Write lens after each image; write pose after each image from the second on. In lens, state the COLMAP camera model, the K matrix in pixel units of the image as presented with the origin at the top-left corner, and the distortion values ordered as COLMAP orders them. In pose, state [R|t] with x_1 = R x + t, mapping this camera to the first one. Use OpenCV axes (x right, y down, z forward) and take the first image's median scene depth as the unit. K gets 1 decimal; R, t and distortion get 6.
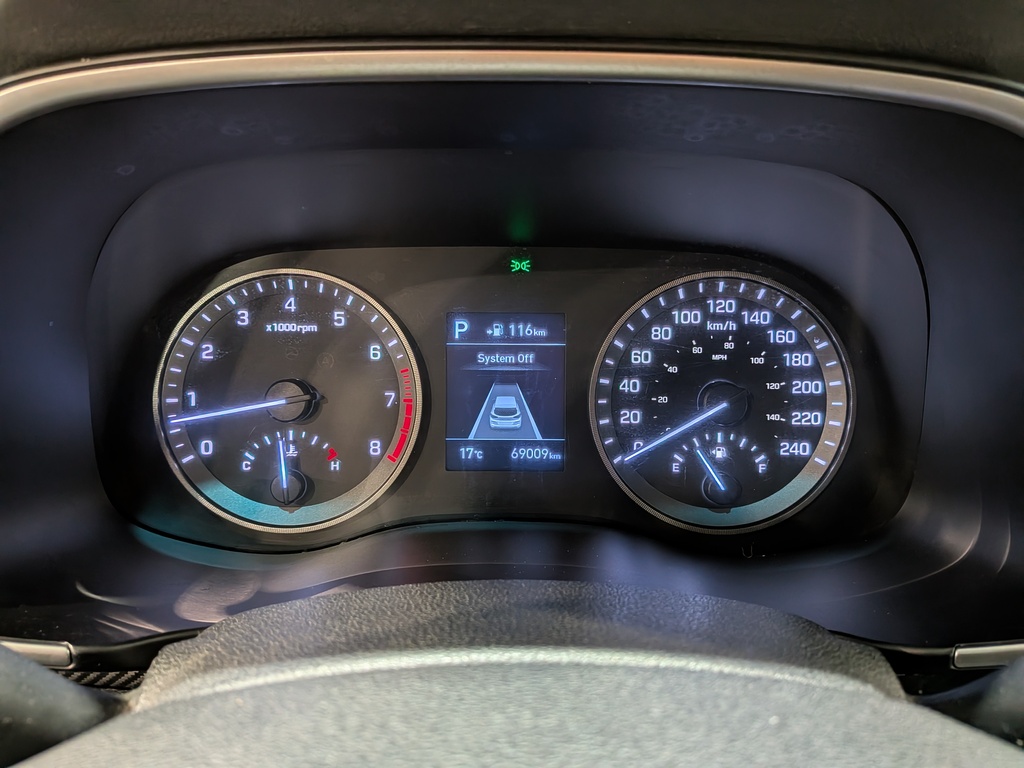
lens RADIAL K [[735.4, 0, 502.1], [0, 735.4, 387.9], [0, 0, 1]] dist [0.122756, -0.272212]
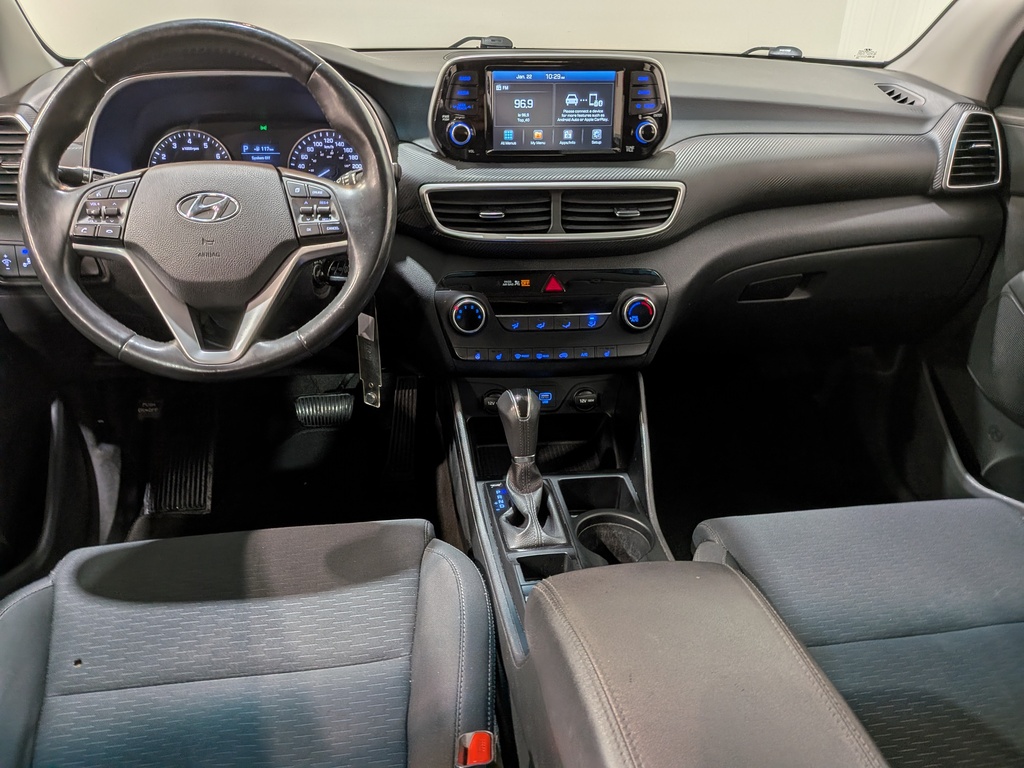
lens RADIAL K [[736.8, 0, 502.9], [0, 736.8, 376.9], [0, 0, 1]] dist [0.081121, -0.146517]
pose [[0.993194, -0.047695, 0.106262, 0.658666], [0.040031, 0.996519, 0.073125, 0.711494], [-0.109379, -0.068374, 0.991646, -2.372188]]
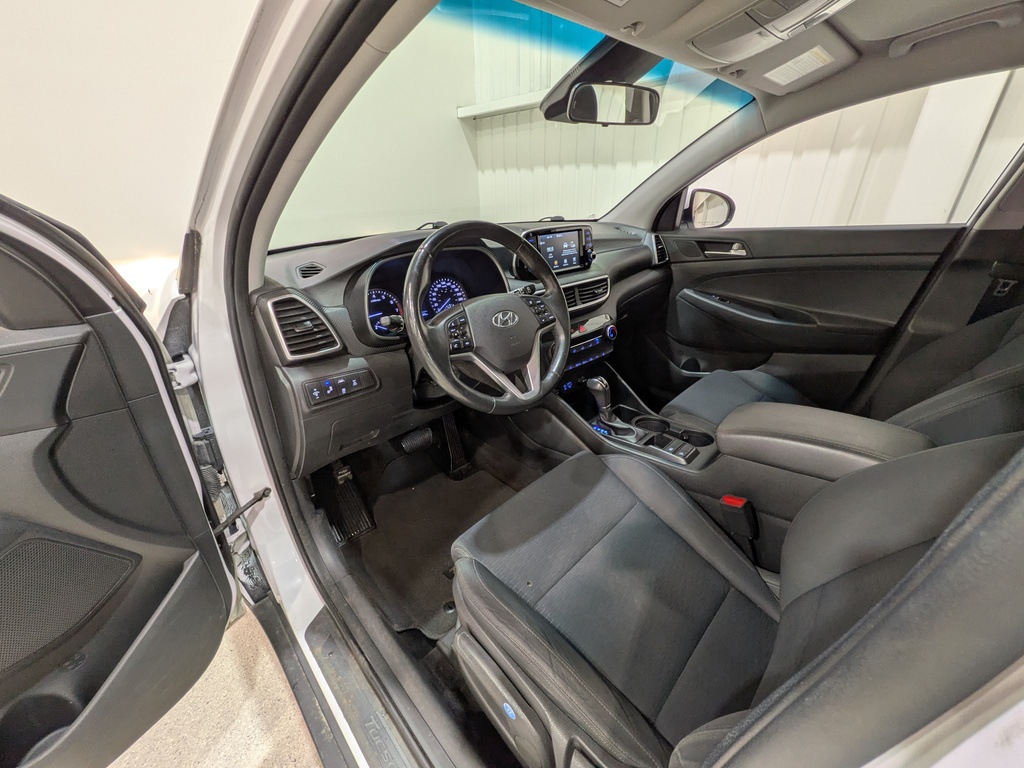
lens RADIAL K [[404.5, 0, 513.5], [0, 404.5, 376.9], [0, 0, 1]] dist [0.000775, -0.000164]
pose [[0.732653, -0.306846, 0.607508, -1.460859], [0.295952, 0.947429, 0.121619, 0.365865], [-0.612889, 0.090688, 0.784948, -1.772380]]
